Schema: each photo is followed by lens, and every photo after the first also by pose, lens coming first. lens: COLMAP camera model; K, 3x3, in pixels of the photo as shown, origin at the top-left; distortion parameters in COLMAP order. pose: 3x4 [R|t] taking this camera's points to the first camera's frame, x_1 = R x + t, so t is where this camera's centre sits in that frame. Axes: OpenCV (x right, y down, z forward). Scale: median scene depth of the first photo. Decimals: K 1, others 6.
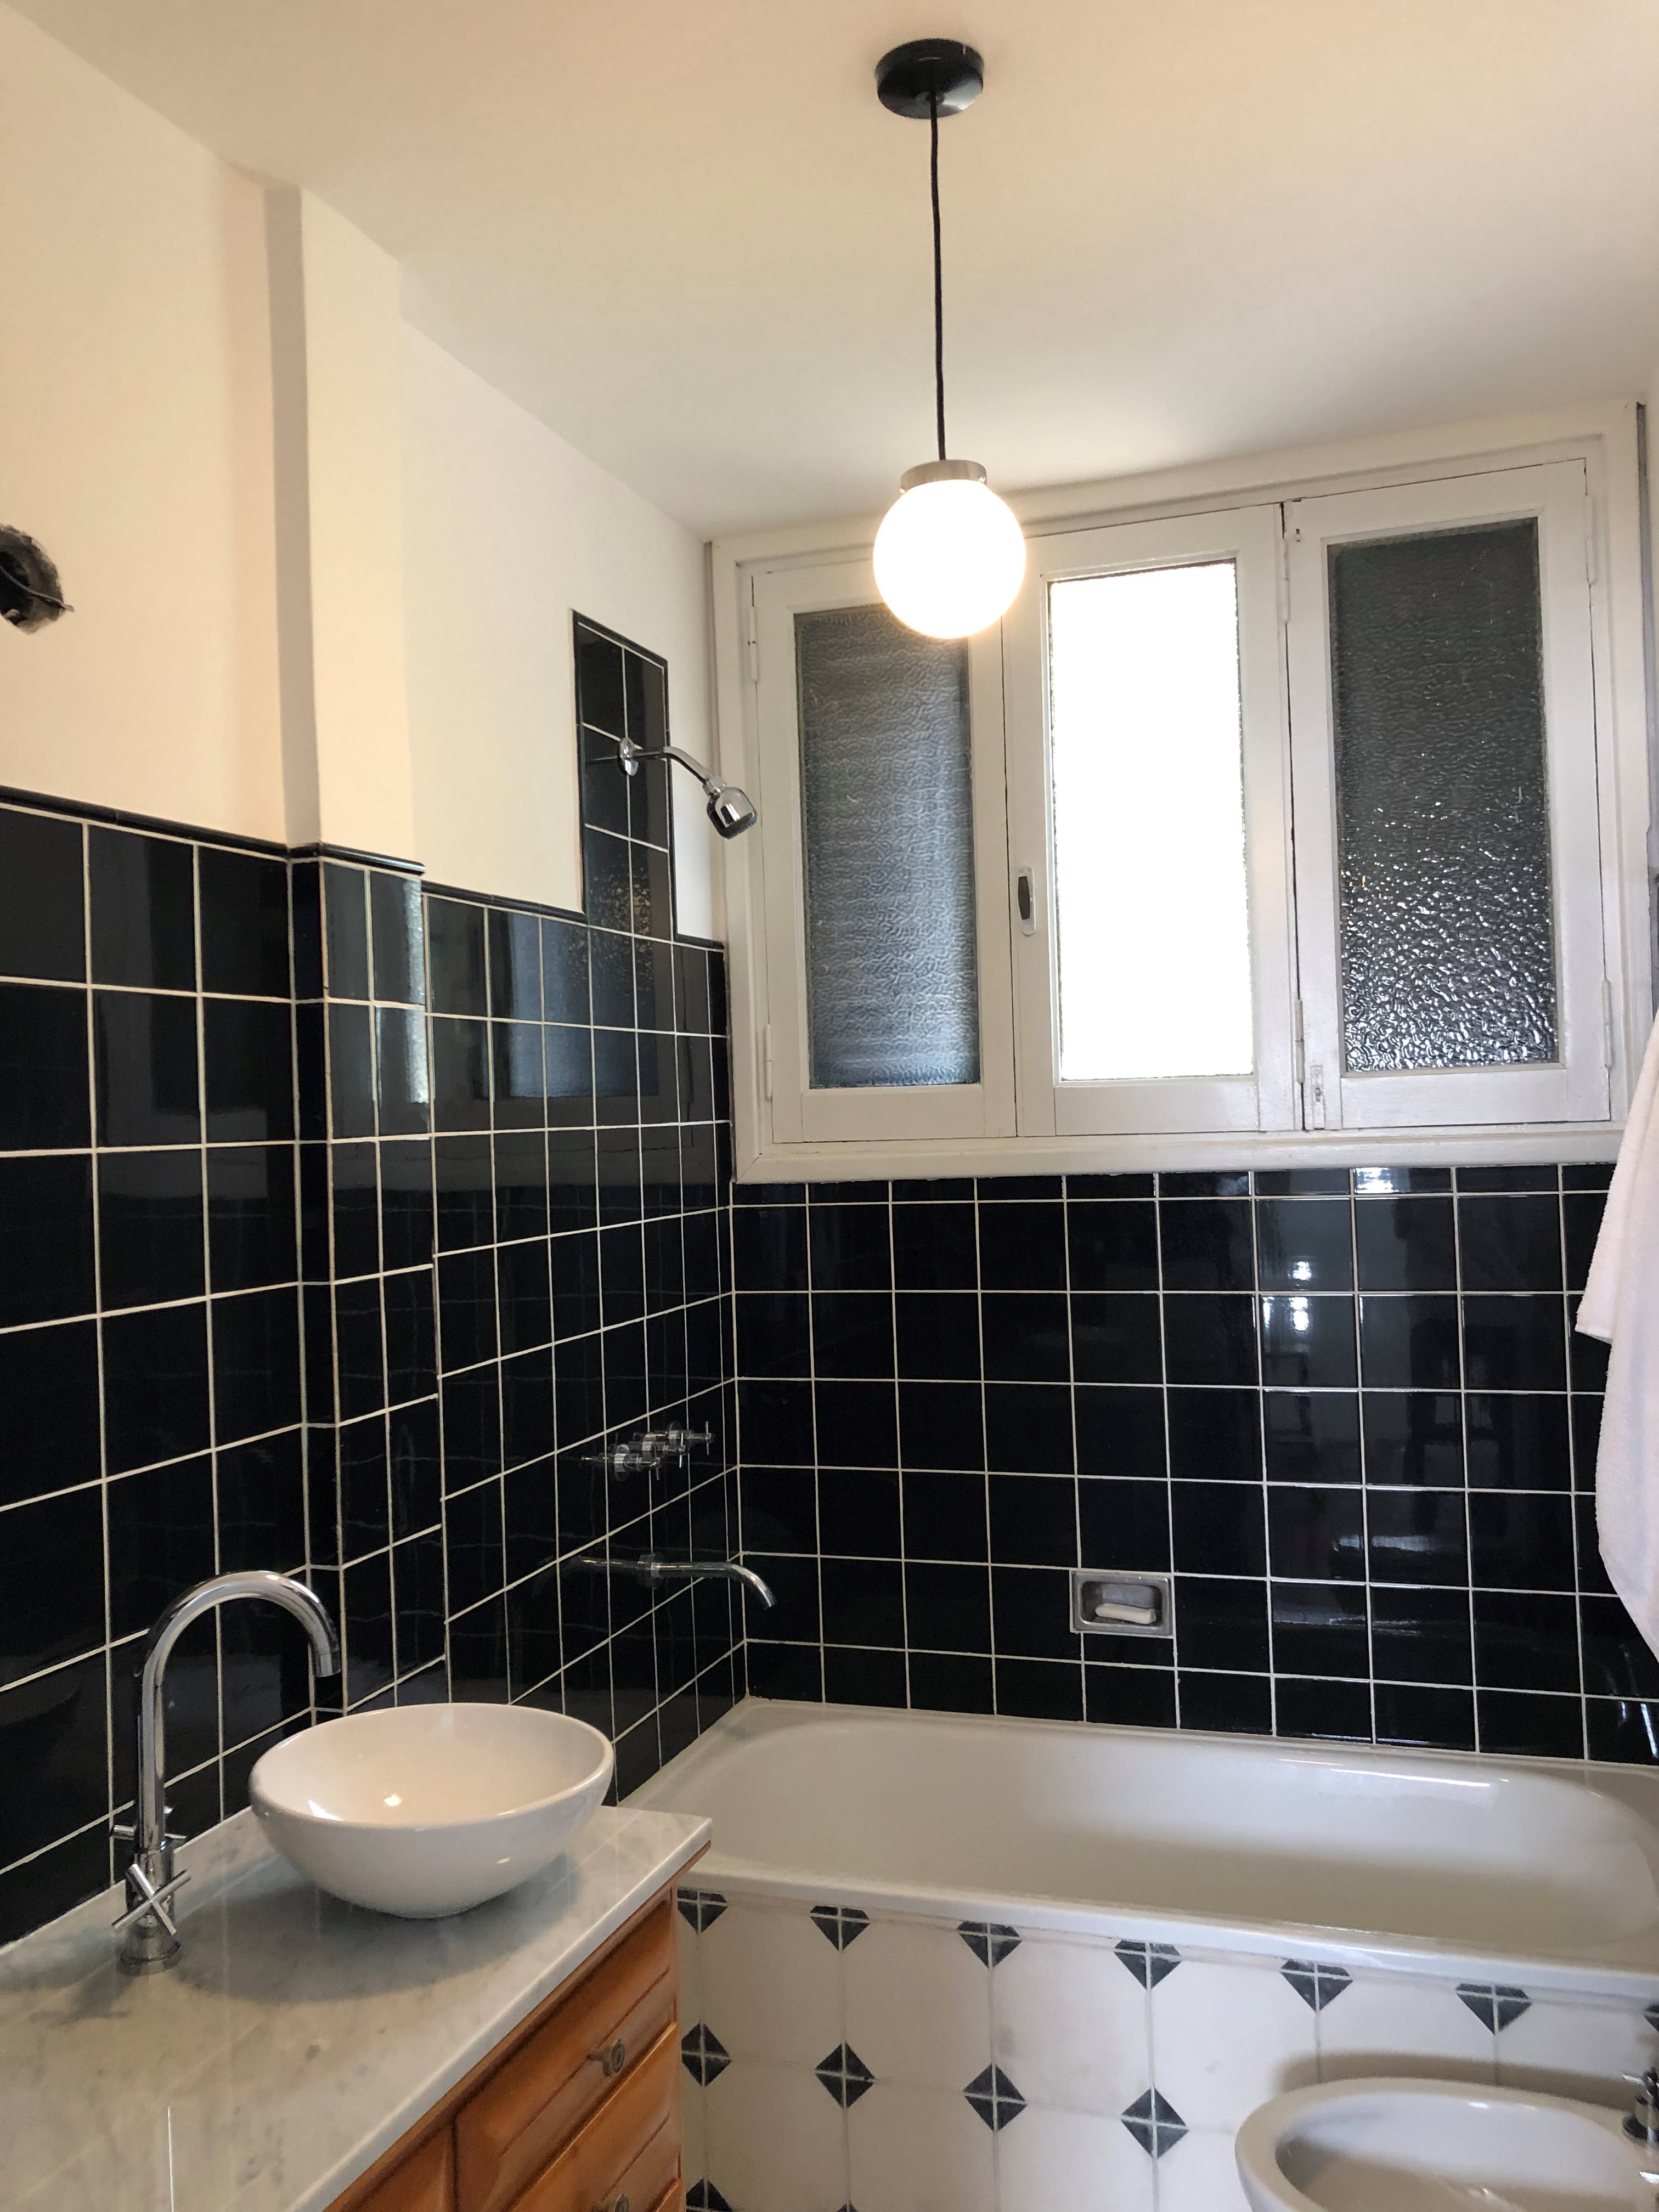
lens RADIAL K [[1779.8, 0, 842.0], [0, 1779.8, 1104.9], [0, 0, 1]] dist [0.029023, -0.008141]
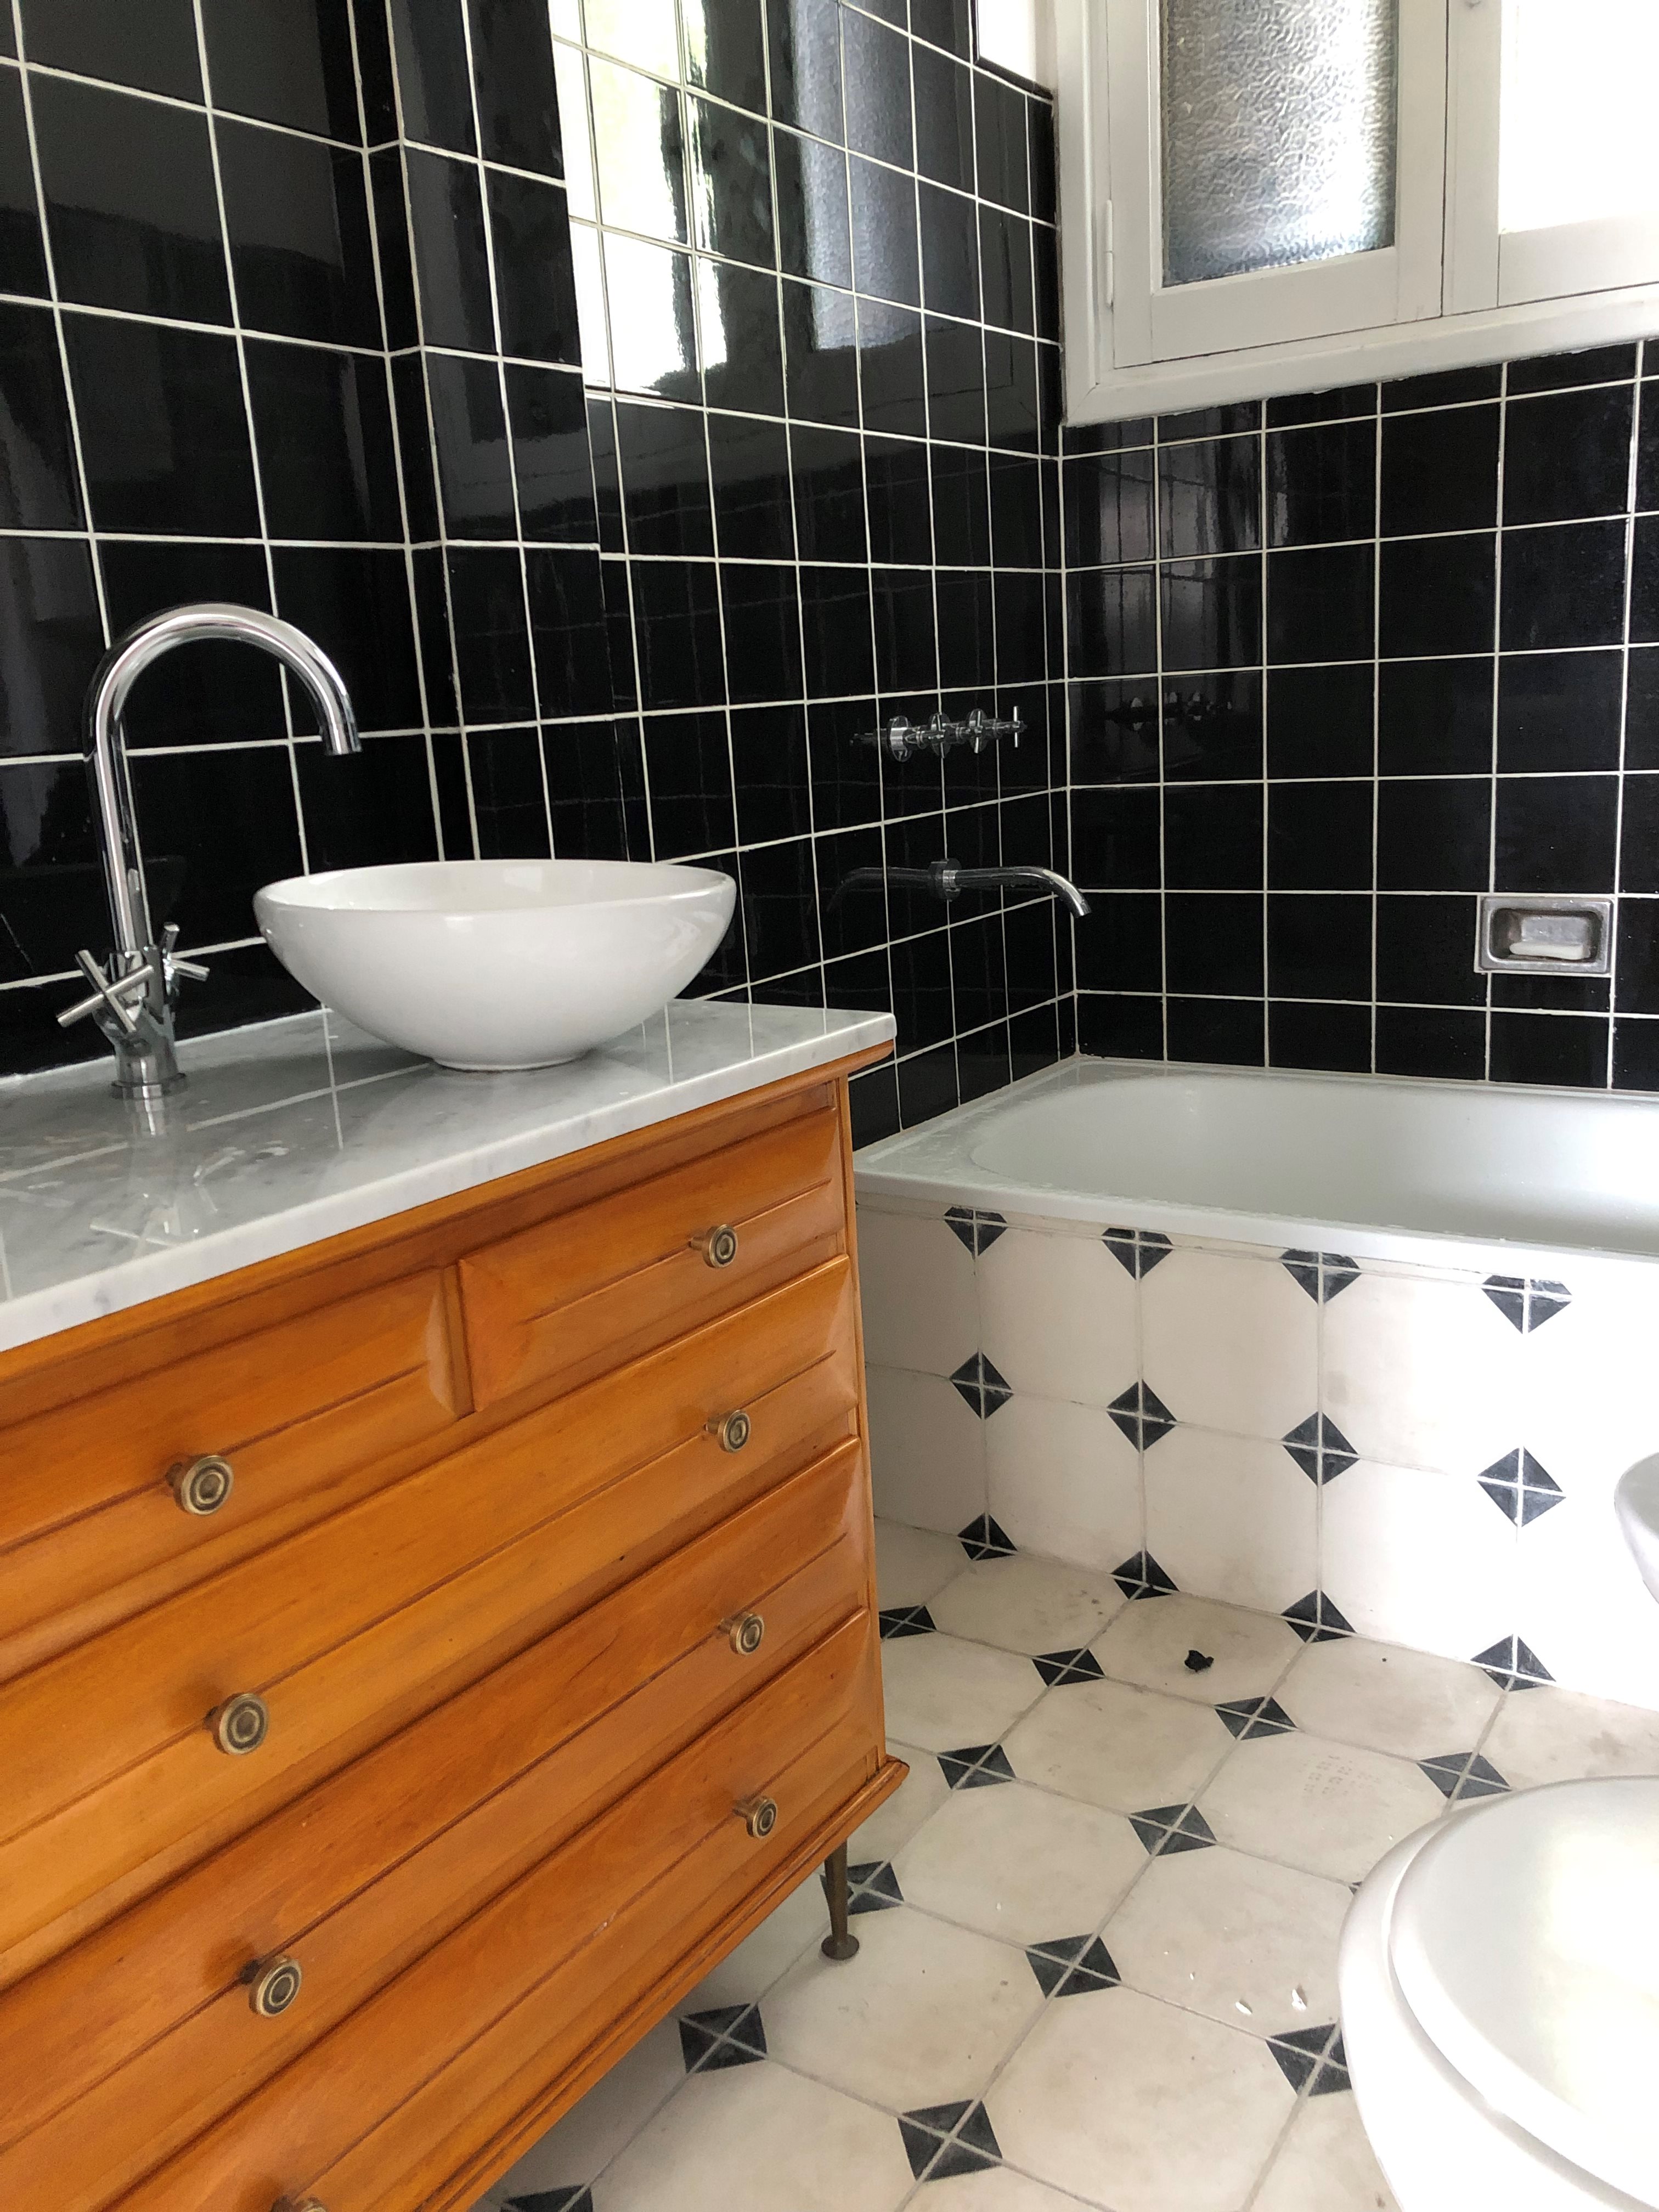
lens RADIAL K [[1813.1, 0, 829.5], [0, 1813.1, 1106.0], [0, 0, 1]] dist [0.018068, 0.010434]
pose [[0.967818, 0.032702, -0.249519, 0.057611], [0.031926, 0.967554, 0.250641, 0.150325], [0.249619, -0.250541, 0.935371, 0.163750]]
